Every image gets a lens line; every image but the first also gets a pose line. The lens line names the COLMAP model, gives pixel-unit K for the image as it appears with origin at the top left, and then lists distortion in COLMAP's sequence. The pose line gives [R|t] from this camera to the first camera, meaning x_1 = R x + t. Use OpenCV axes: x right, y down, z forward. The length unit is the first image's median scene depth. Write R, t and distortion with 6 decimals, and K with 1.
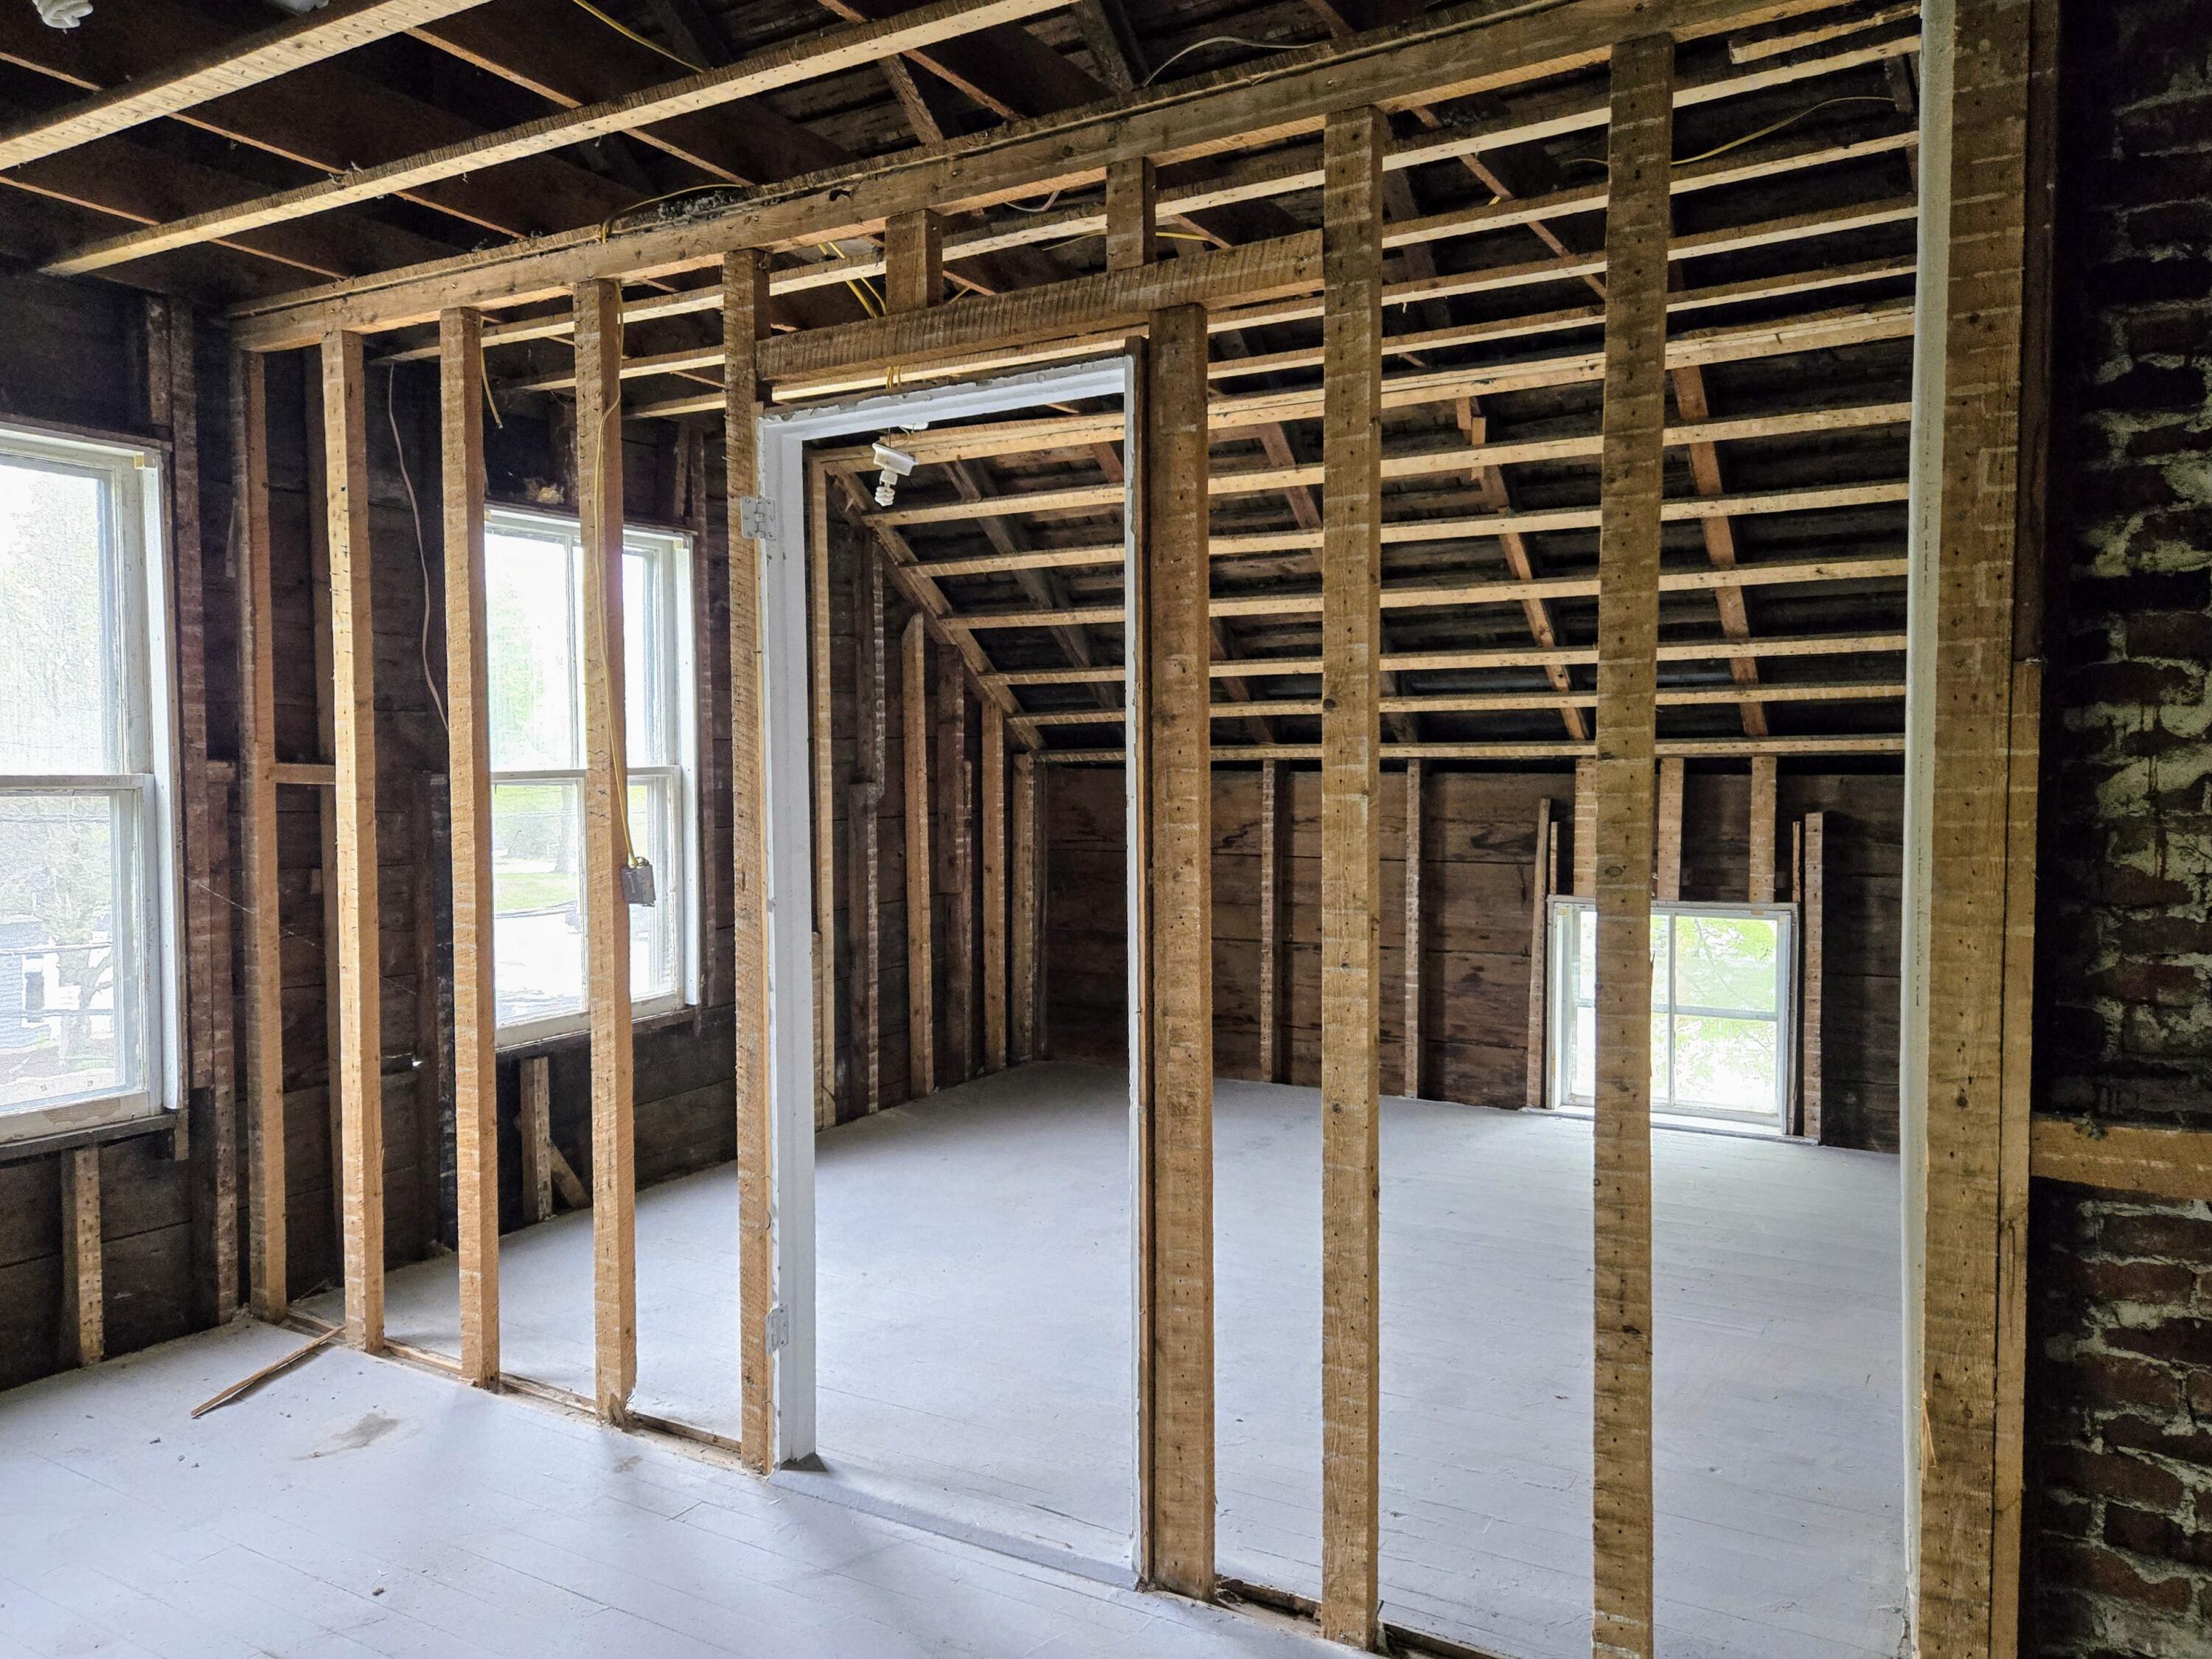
lens RADIAL K [[1508.5, 0, 1106.2], [0, 1508.5, 817.8], [0, 0, 1]] dist [0.029710, -0.011336]
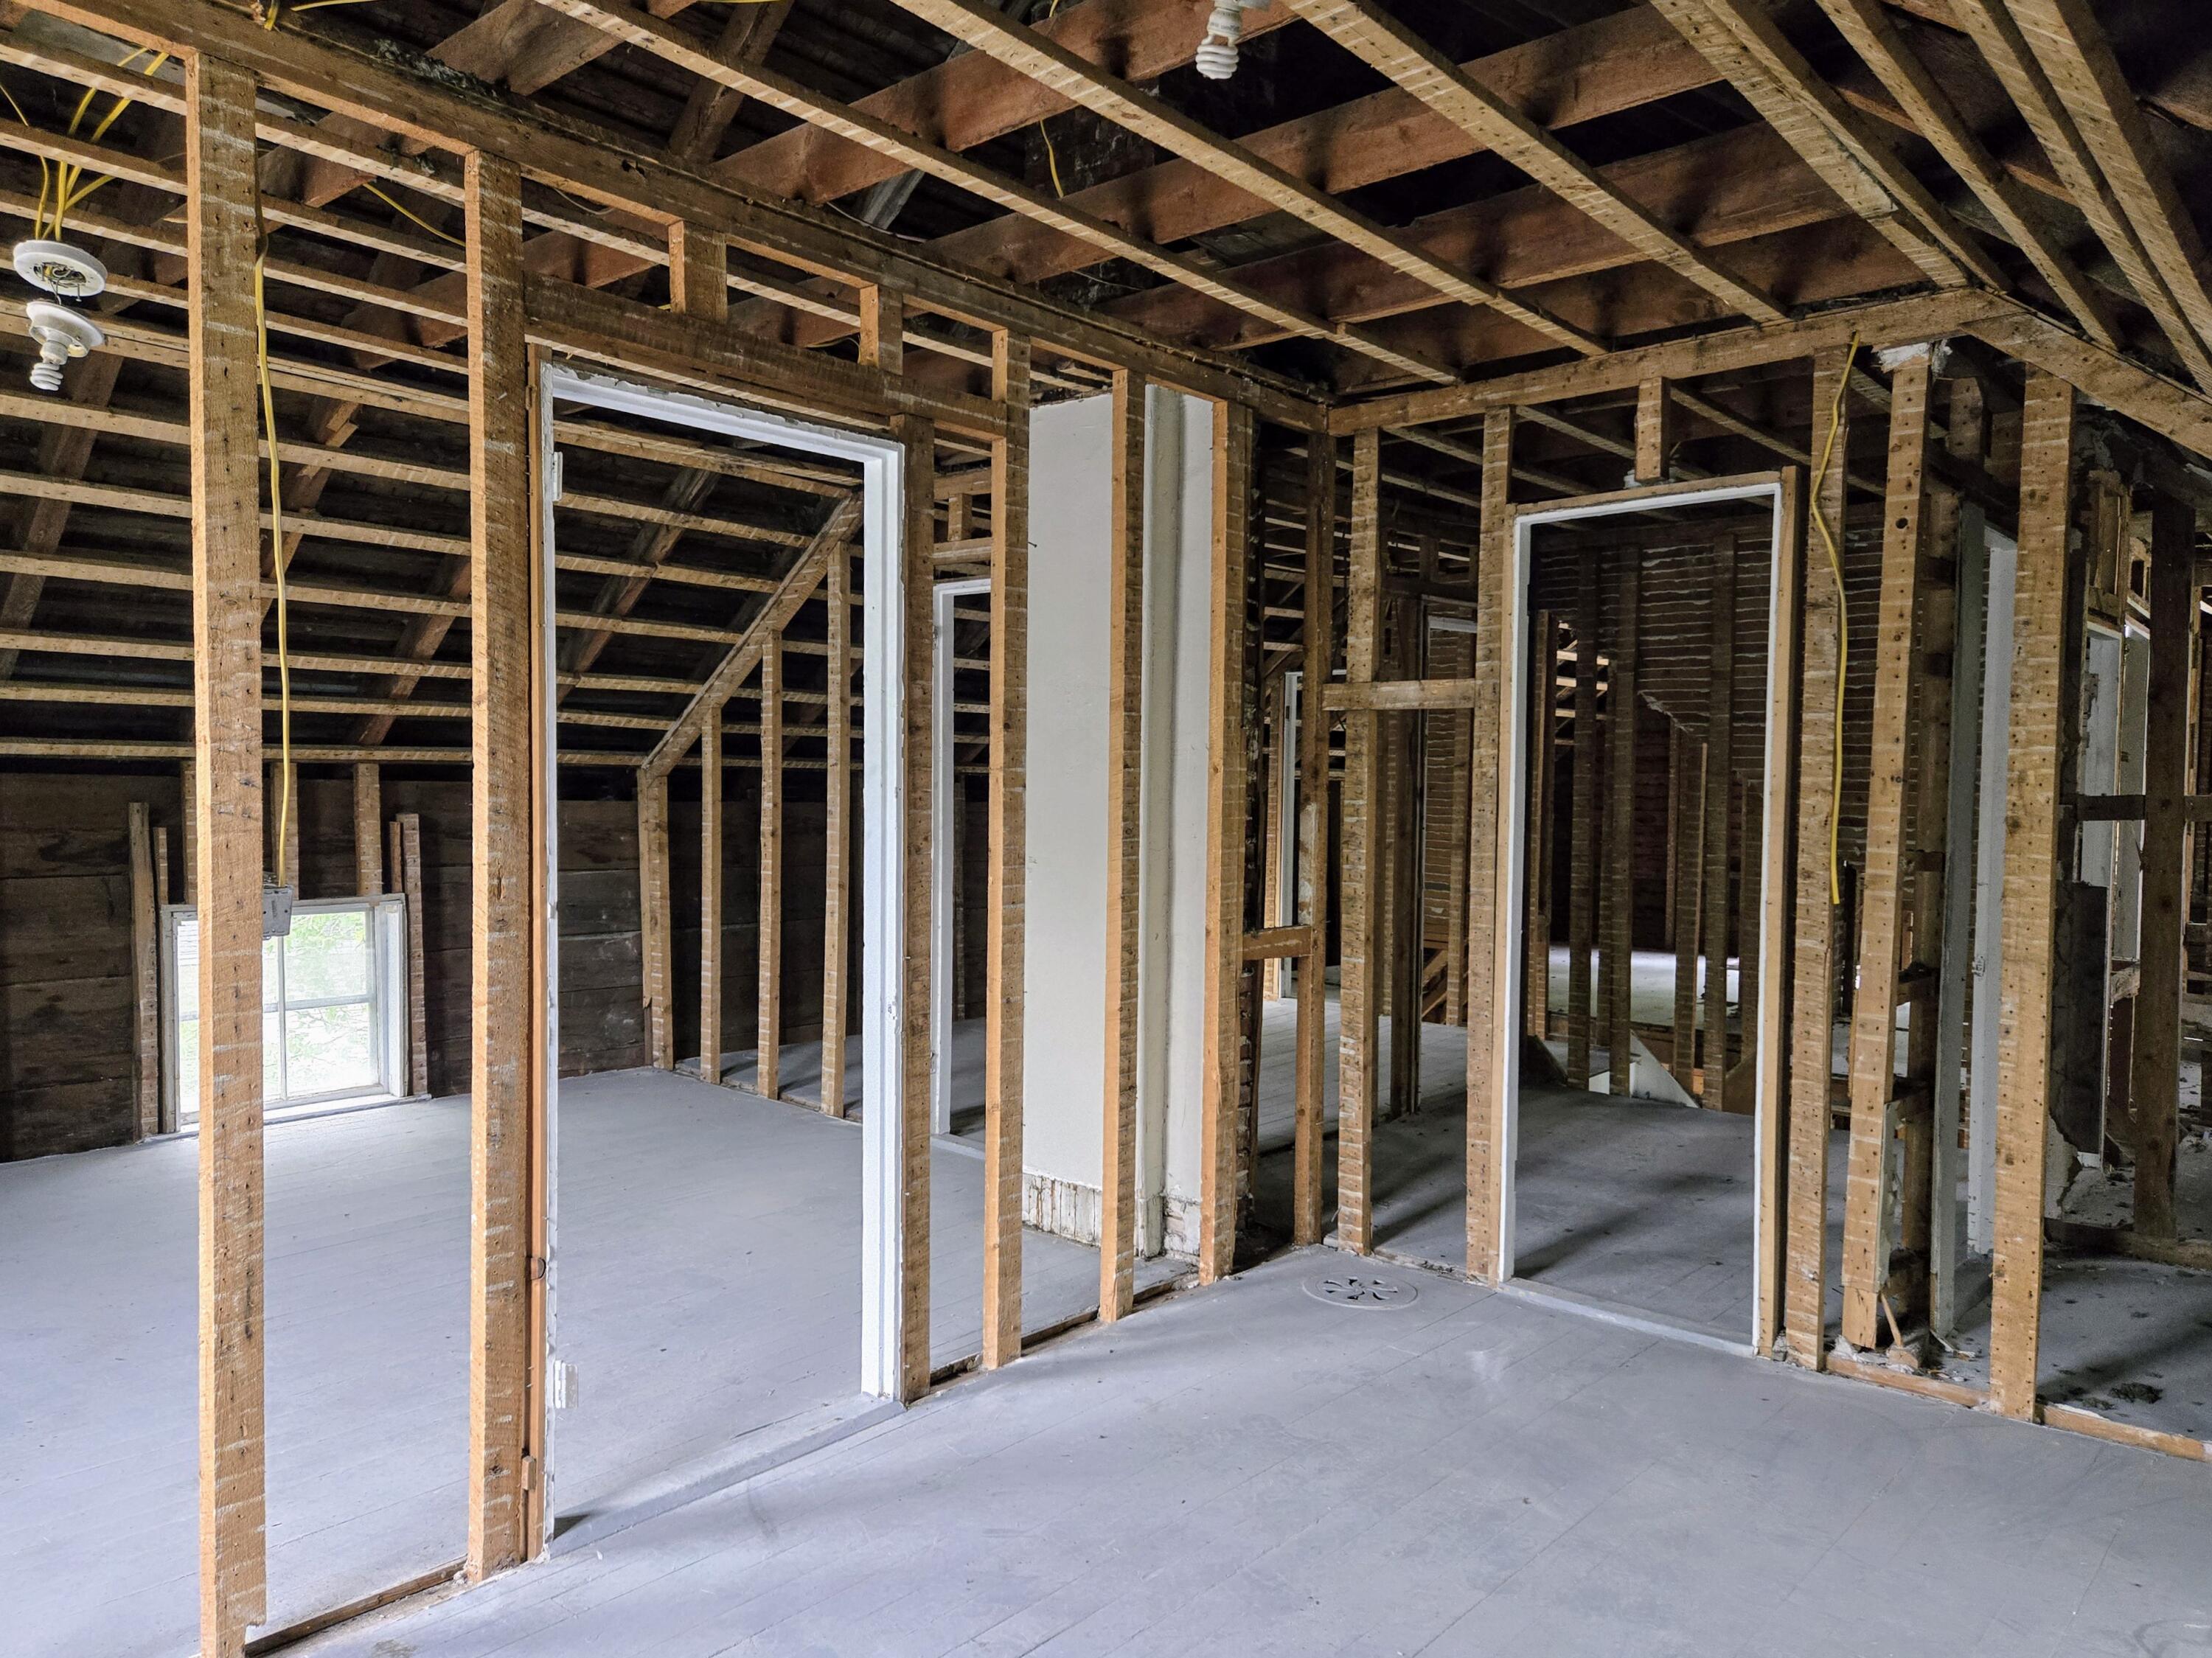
lens RADIAL K [[1508.4, 0, 1069.7], [0, 1508.4, 843.9], [0, 0, 1]] dist [0.029710, -0.011336]
pose [[0.198016, -0.030003, 0.979739, -0.552246], [0.021012, 0.999432, 0.026359, -0.000282], [-0.979974, 0.015367, 0.198534, 0.278275]]
